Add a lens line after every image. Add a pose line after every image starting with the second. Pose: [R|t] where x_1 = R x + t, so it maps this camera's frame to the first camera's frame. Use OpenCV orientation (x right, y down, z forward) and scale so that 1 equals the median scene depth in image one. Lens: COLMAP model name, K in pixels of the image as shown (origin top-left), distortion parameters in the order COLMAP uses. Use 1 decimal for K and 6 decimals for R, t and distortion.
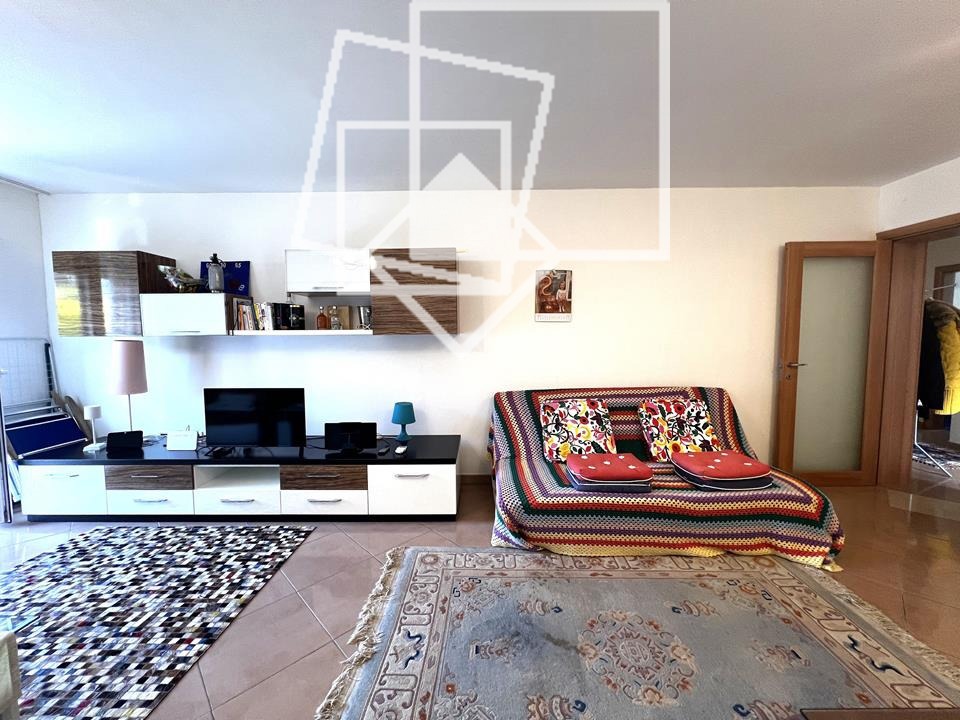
lens RADIAL K [[379.7, 0, 477.6], [0, 379.7, 362.1], [0, 0, 1]] dist [-0.000149, 0.000040]
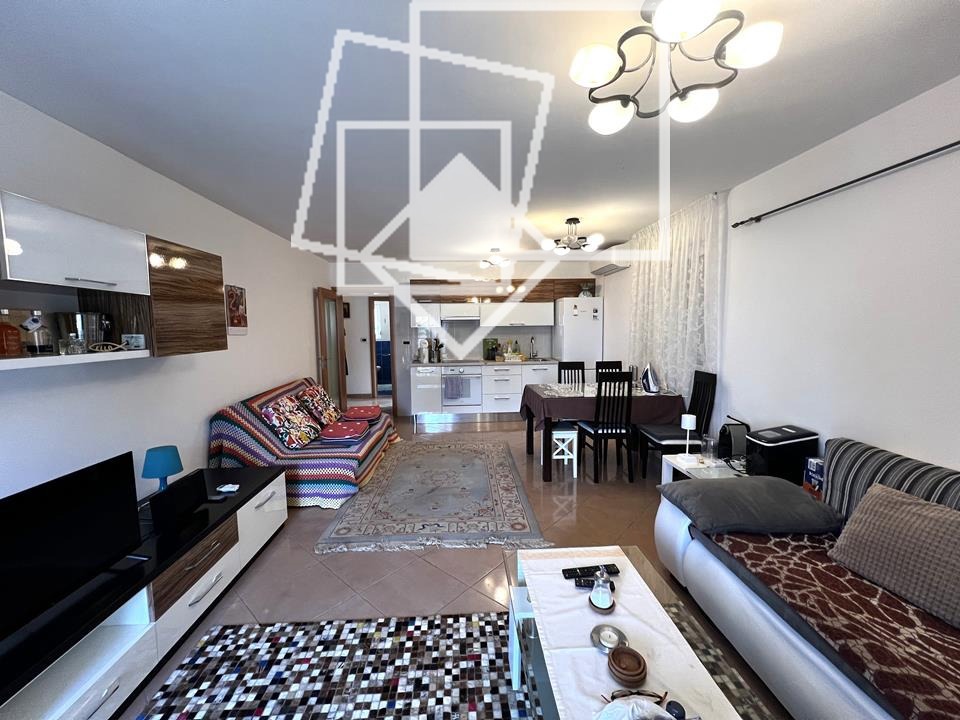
lens RADIAL K [[379.7, 0, 479.2], [0, 379.7, 360.6], [0, 0, 1]] dist [-0.000149, 0.000040]
pose [[-0.069497, -0.077112, 0.994597, -1.360851], [0.088161, 0.992632, 0.083120, -0.094335], [-0.993679, 0.093462, -0.062187, 0.598027]]
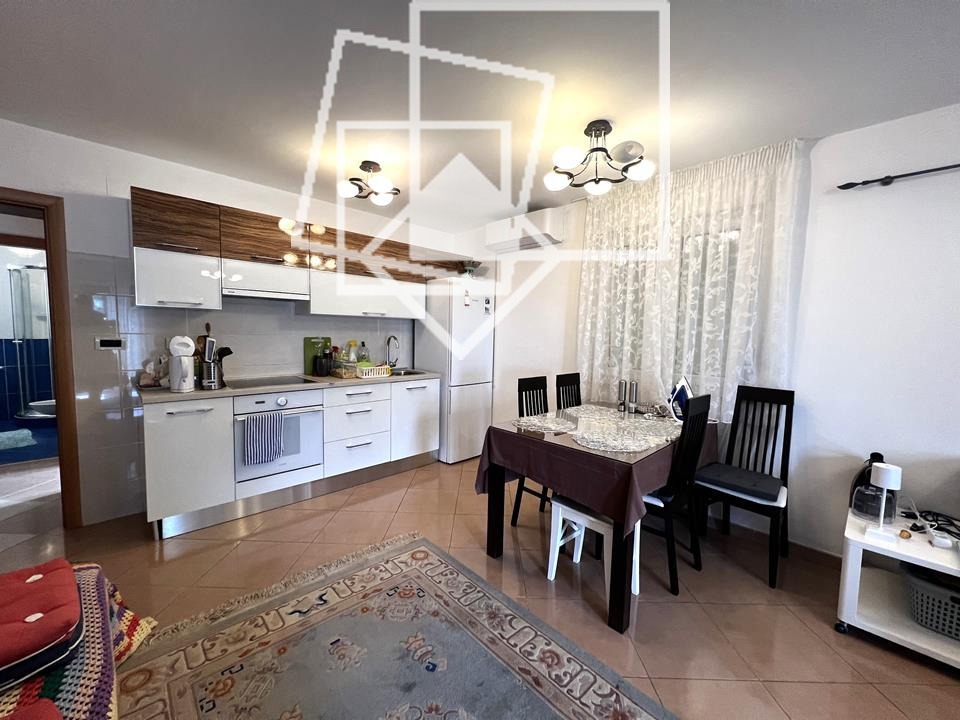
lens RADIAL K [[379.7, 0, 475.8], [0, 379.7, 360.7], [0, 0, 1]] dist [-0.000149, 0.000040]
pose [[-0.702107, -0.063885, 0.709200, -0.099128], [0.036362, 0.991451, 0.125308, -0.091655], [-0.711142, 0.113768, -0.693782, 0.970261]]
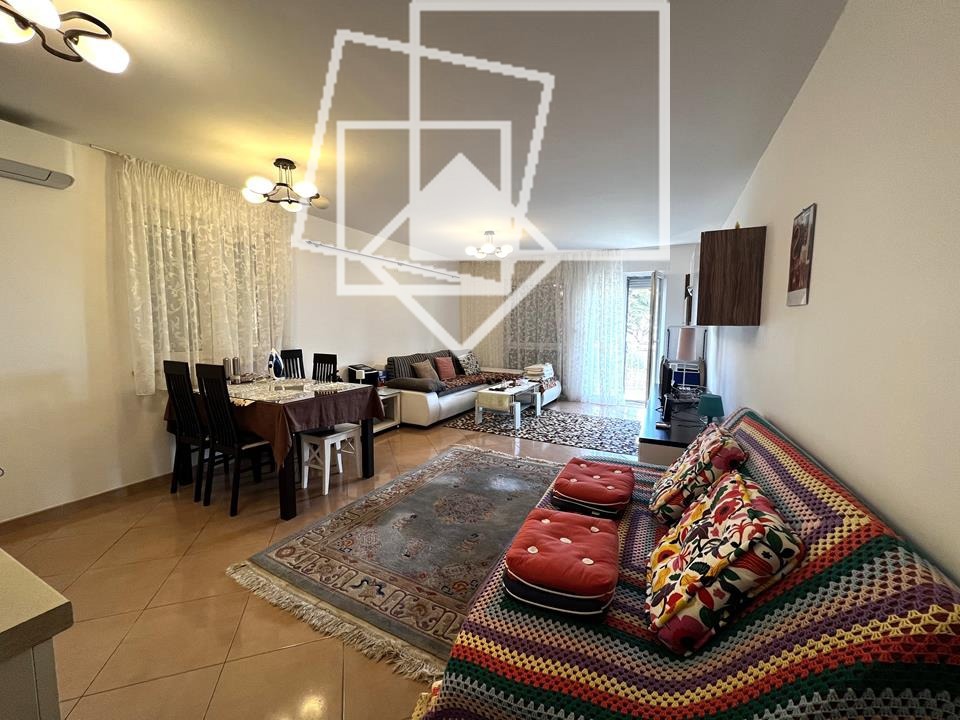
lens RADIAL K [[379.7, 0, 479.1], [0, 379.7, 360.9], [0, 0, 1]] dist [-0.000149, 0.000040]
pose [[-0.434808, 0.088418, -0.896172, 1.353931], [-0.070040, 0.988833, 0.131543, -0.096534], [0.897795, 0.119964, -0.423759, 1.233474]]
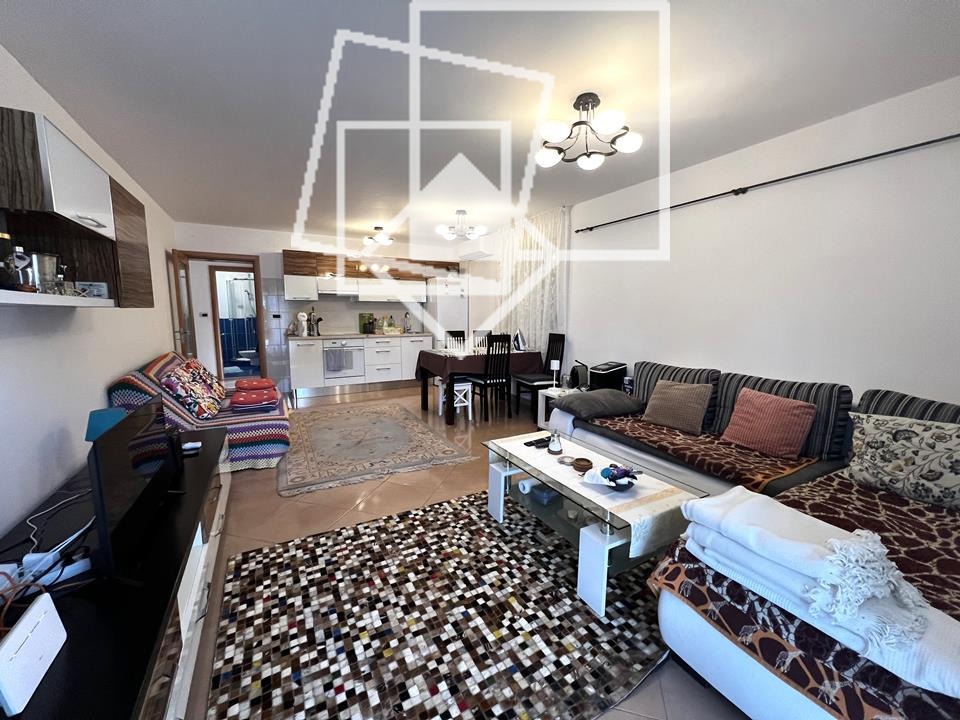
lens RADIAL K [[379.7, 0, 477.8], [0, 379.7, 360.4], [0, 0, 1]] dist [-0.000149, 0.000040]
pose [[-0.496693, -0.104009, 0.861672, -1.566658], [0.064935, 0.985558, 0.156393, -0.059124], [-0.865494, 0.133632, -0.482766, 1.059741]]
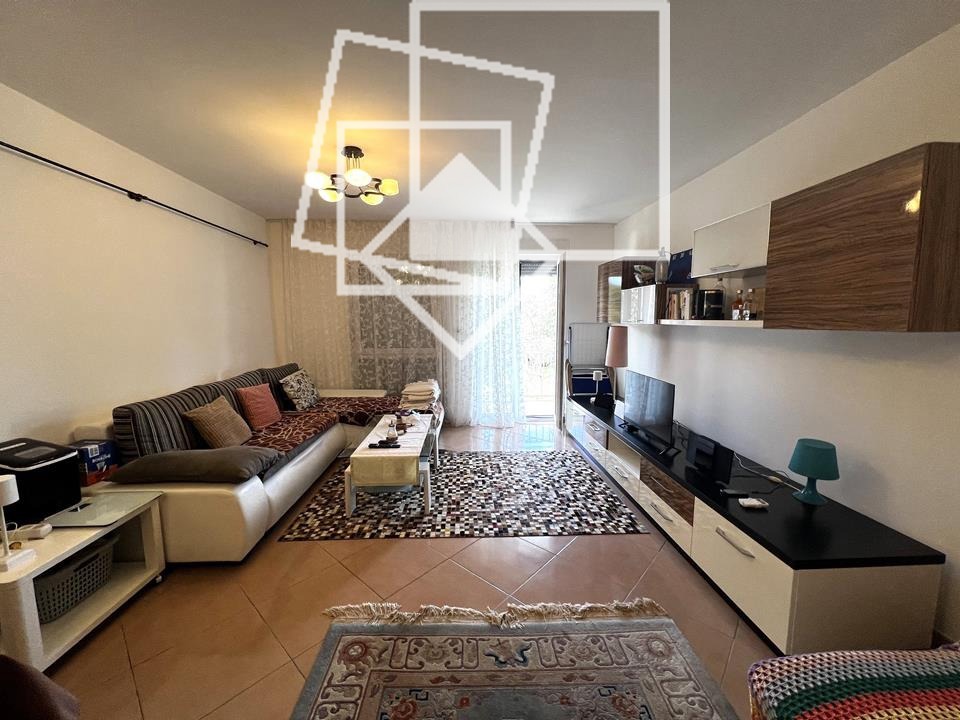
lens RADIAL K [[379.7, 0, 479.3], [0, 379.7, 359.7], [0, 0, 1]] dist [-0.000149, 0.000040]
pose [[0.063979, 0.114037, -0.991414, 0.508402], [-0.072056, 0.991385, 0.109383, -0.071559], [0.995347, 0.064439, 0.071645, 0.588475]]
